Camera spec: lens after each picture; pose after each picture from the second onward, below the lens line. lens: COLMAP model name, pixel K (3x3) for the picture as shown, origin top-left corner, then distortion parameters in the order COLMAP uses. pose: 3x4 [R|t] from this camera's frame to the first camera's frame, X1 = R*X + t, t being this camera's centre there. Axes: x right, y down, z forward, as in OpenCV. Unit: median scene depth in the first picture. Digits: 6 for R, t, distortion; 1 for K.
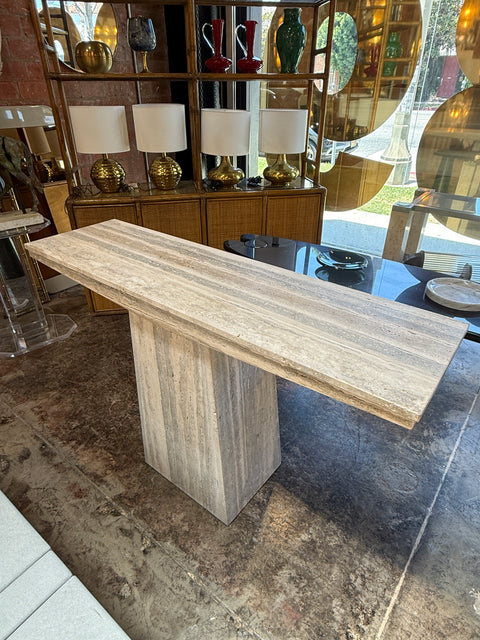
lens RADIAL K [[395.2, 0, 240.9], [0, 395.2, 319.0], [0, 0, 1]] dist [0.001374, 0.003126]
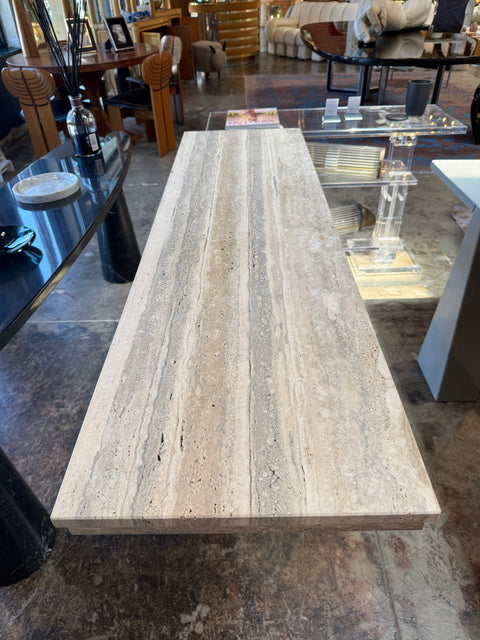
lens RADIAL K [[454.8, 0, 237.7], [0, 454.8, 325.0], [0, 0, 1]] dist [0.053814, -0.079578]
pose [[-0.609939, -0.474192, 0.634915, -0.645270], [0.430764, 0.474097, 0.767903, -0.598755], [-0.665144, 0.741872, -0.084905, 1.093257]]
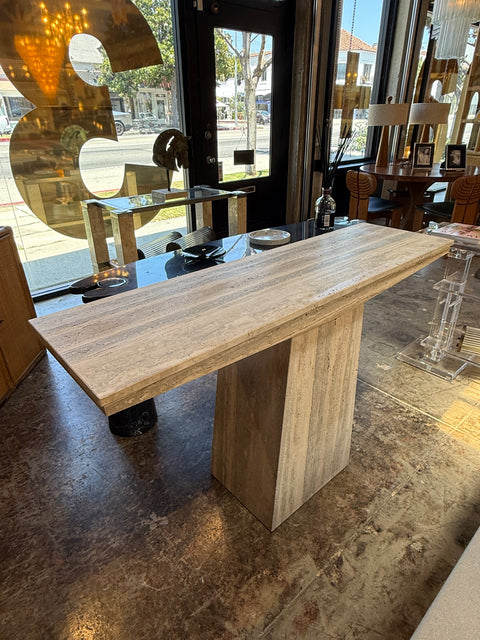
lens RADIAL K [[395.2, 0, 240.9], [0, 395.2, 319.0], [0, 0, 1]] dist [0.001374, 0.003126]
pose [[0.181642, -0.451813, 0.873425, -0.944828], [0.513837, 0.800907, 0.307440, -0.345468], [-0.838437, 0.392954, 0.377637, 0.689049]]
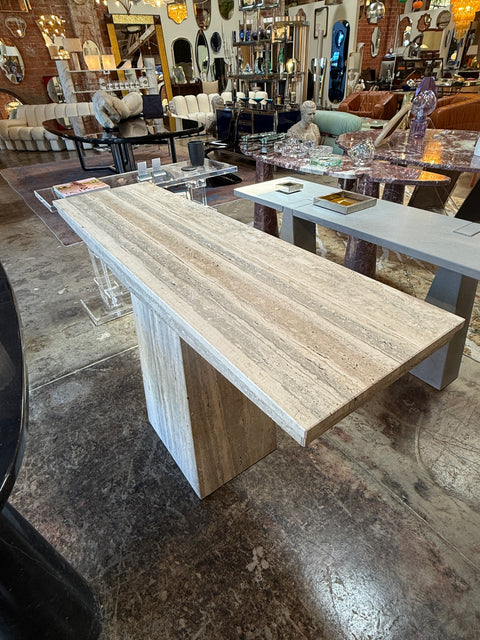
lens RADIAL K [[370.5, 0, 242.7], [0, 370.5, 319.3], [0, 0, 1]] dist [0.002640, 0.003108]
pose [[-0.960542, -0.119514, 0.251149, -0.424614], [0.179012, 0.425443, 0.887104, -0.698509], [-0.212871, 0.897059, -0.387261, 1.323543]]
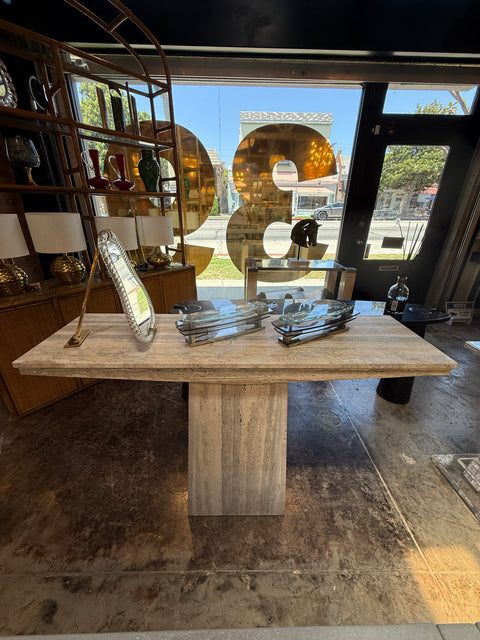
lens RADIAL K [[252.8, 0, 239.9], [0, 252.8, 319.3], [0, 0, 1]] dist [0.002106, 0.000336]
pose [[0.778467, -0.246693, 0.577176, -0.489151], [0.311441, 0.950163, -0.013943, -0.126692], [-0.544971, 0.190610, 0.816501, 0.291849]]
